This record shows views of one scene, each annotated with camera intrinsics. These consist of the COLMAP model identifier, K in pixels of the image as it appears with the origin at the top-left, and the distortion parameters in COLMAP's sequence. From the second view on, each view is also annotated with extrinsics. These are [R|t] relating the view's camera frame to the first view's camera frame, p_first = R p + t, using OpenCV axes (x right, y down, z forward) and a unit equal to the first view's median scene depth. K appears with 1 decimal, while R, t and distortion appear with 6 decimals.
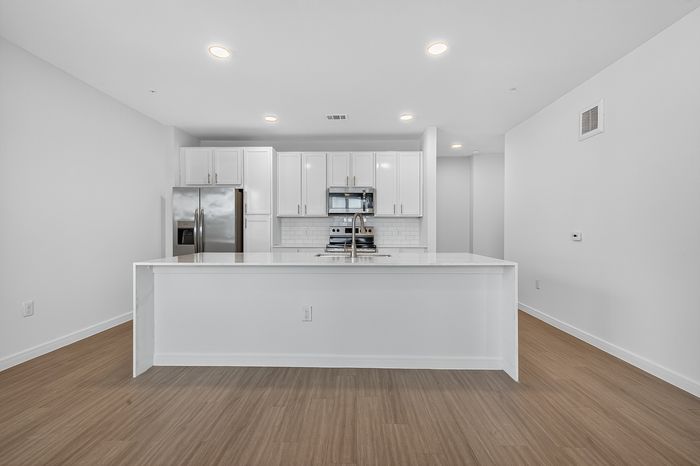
lens RADIAL K [[310.3, 0, 350.6], [0, 310.3, 233.6], [0, 0, 1]] dist [0.008117, 0.000255]
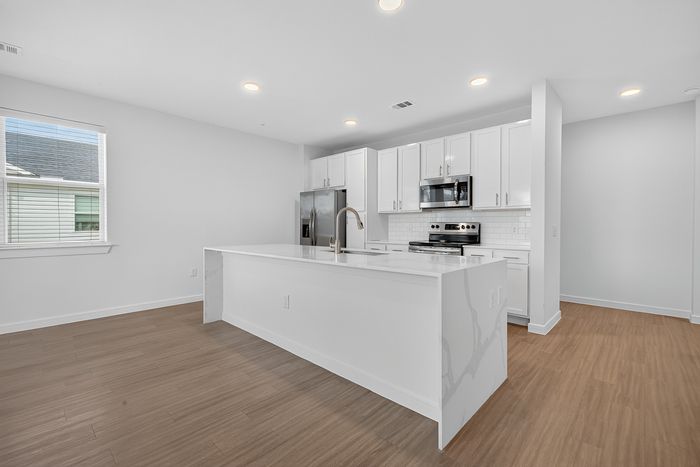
lens RADIAL K [[310.3, 0, 347.7], [0, 310.3, 229.2], [0, 0, 1]] dist [0.008117, 0.000255]
pose [[0.739286, 0.008568, -0.673337, 0.431481], [-0.011242, 0.999937, 0.000381, -0.000772], [0.673297, 0.007288, 0.739336, 0.185273]]
